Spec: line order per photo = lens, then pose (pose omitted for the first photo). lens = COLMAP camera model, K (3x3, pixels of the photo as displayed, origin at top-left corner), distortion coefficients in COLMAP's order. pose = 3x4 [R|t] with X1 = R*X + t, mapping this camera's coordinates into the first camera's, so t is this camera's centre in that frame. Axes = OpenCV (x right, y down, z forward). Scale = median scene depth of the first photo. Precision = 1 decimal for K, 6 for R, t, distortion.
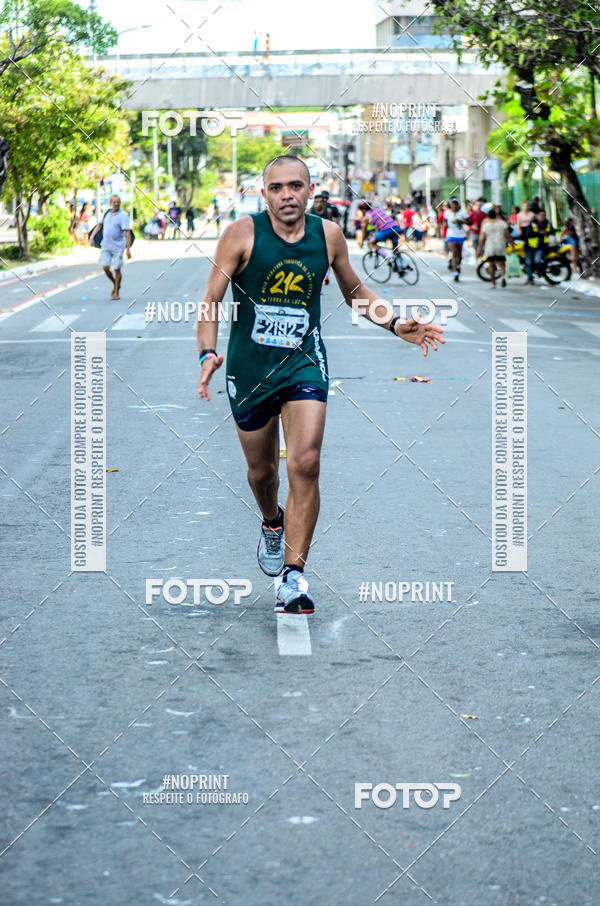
lens RADIAL K [[4633.2, 0, 300.0], [0, 4633.2, 453.0], [0, 0, 1]] dist [-0.414094, 6.316175]
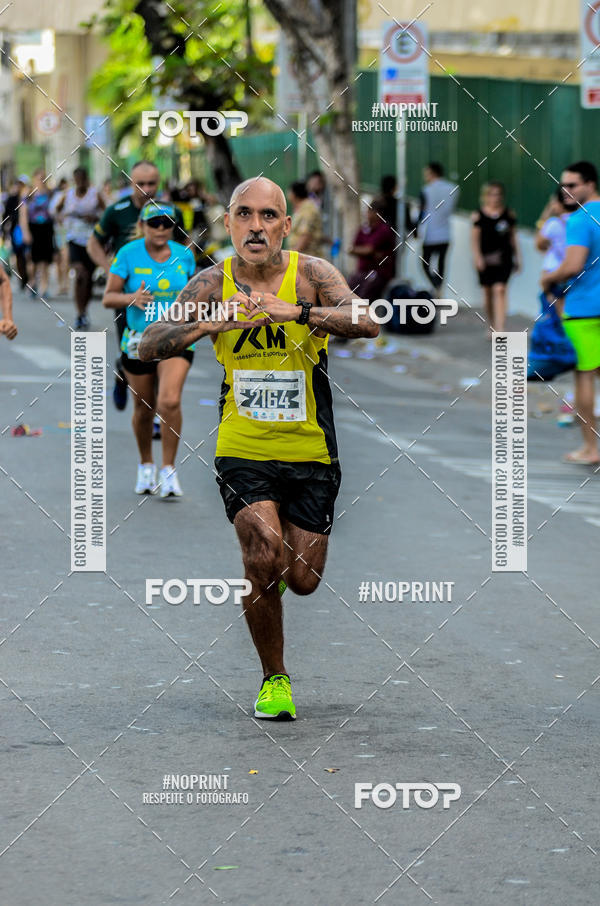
lens RADIAL K [[4625.3, 0, 300.0], [0, 4625.3, 453.0], [0, 0, 1]] dist [0.377103, 5.687251]
pose [[0.998396, -0.008749, 0.055928, 0.017633], [0.008558, 0.999957, 0.003665, -0.009133], [-0.055958, -0.003181, 0.998428, 0.176282]]
